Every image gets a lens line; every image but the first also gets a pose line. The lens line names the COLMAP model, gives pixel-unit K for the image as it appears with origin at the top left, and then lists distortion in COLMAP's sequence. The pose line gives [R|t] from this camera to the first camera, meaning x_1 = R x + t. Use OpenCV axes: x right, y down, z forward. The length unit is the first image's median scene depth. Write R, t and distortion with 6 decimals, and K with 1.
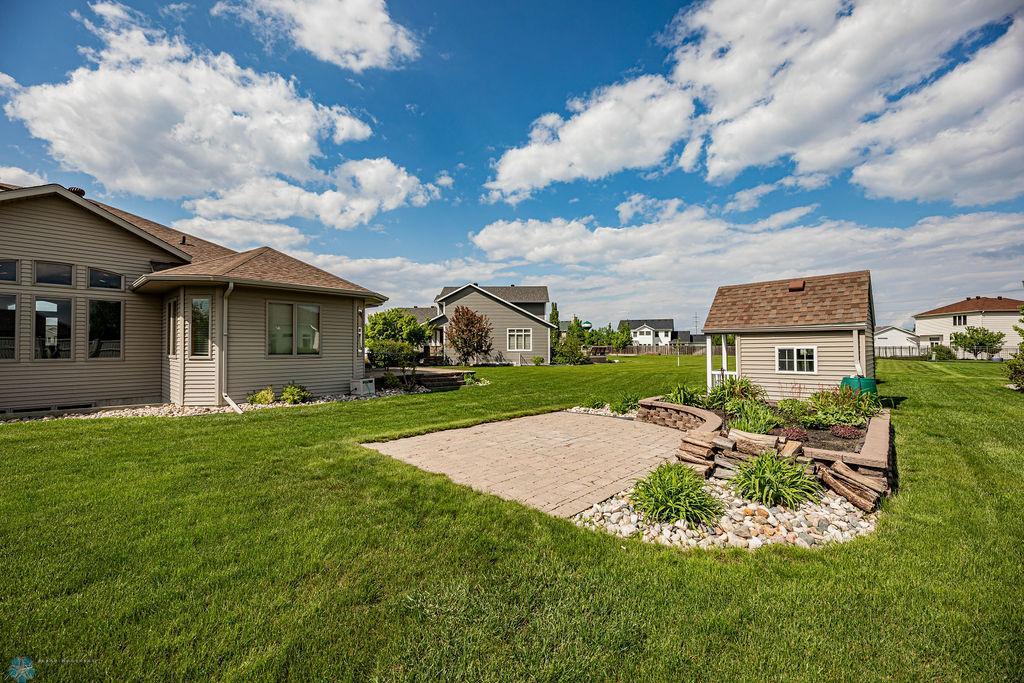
lens RADIAL K [[416.3, 0, 511.0], [0, 416.3, 341.4], [0, 0, 1]] dist [0.000203, -0.000114]
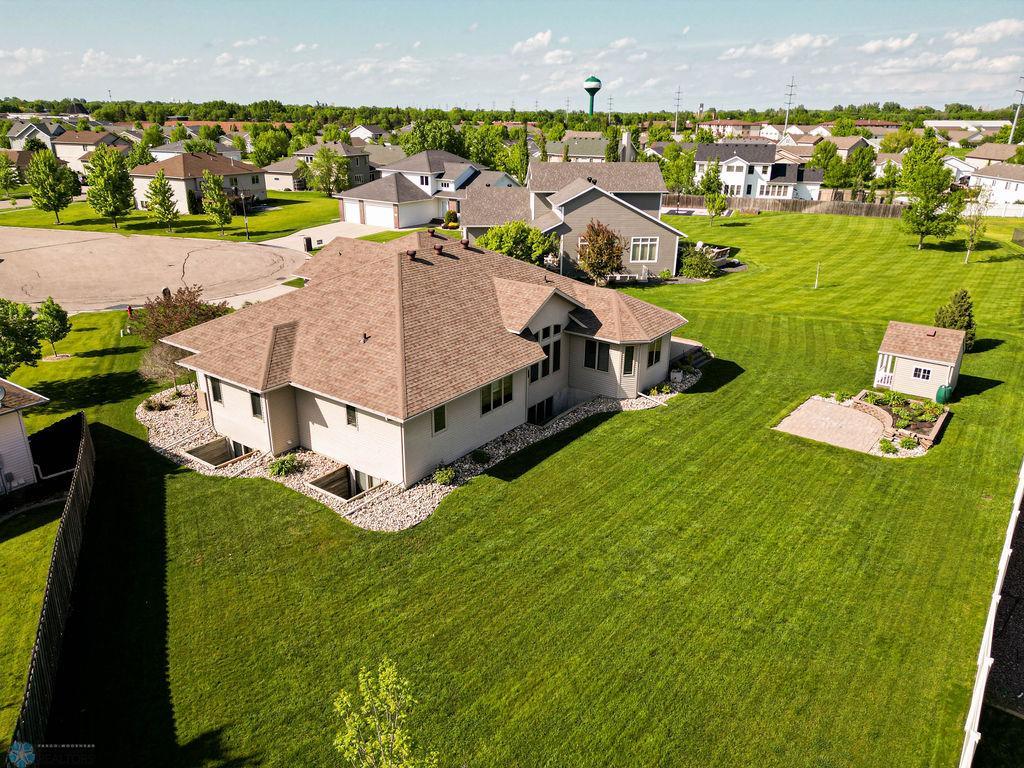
lens RADIAL K [[750.4, 0, 512.0], [0, 750.4, 385.4], [0, 0, 1]] dist [0.059668, 0.000244]
pose [[0.993795, -0.029551, 0.107231, -1.657765], [-0.011318, 0.932190, 0.361792, -1.173409], [-0.110651, -0.360761, 0.926071, -2.189450]]
